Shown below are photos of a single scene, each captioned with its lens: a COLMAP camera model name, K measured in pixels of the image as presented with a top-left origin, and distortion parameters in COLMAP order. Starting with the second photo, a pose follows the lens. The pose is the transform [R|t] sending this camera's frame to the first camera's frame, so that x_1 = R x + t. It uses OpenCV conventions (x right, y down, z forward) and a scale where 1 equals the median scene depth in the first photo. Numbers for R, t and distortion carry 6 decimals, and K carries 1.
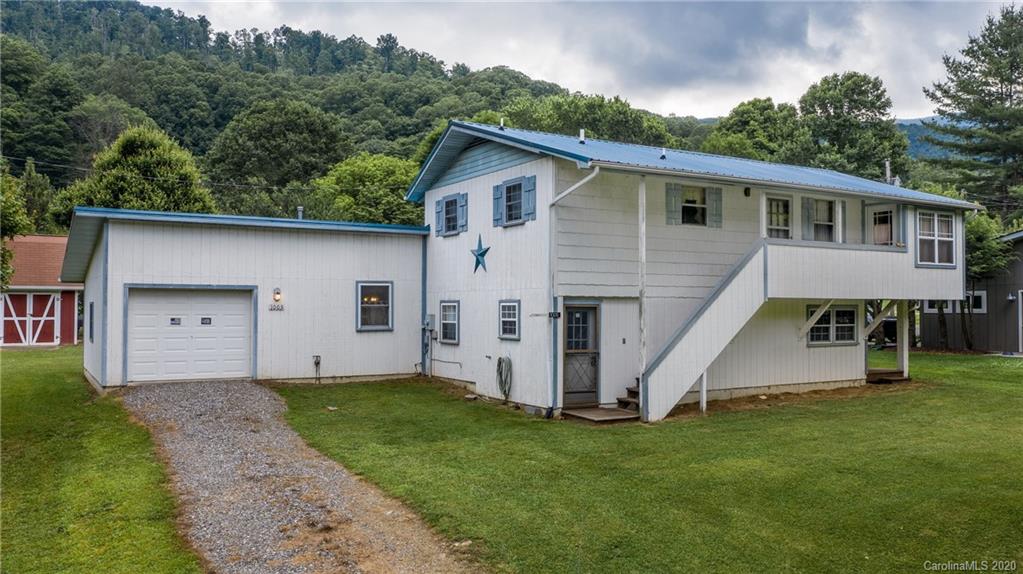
lens RADIAL K [[817.5, 0, 514.1], [0, 817.5, 286.3], [0, 0, 1]] dist [-0.005471, 0.005025]
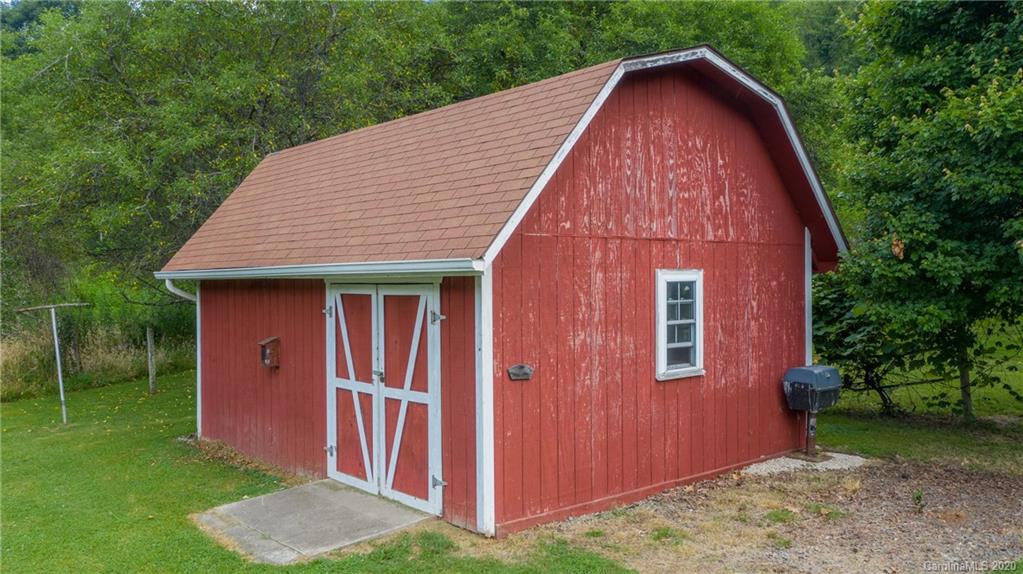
lens RADIAL K [[817.5, 0, 514.1], [0, 817.5, 286.3], [0, 0, 1]] dist [-0.005471, 0.005025]
pose [[0.177904, 0.000912, -0.984047, -0.476254], [0.028996, 0.999561, 0.006168, 0.009558], [0.983621, -0.029630, 0.177799, 1.421214]]
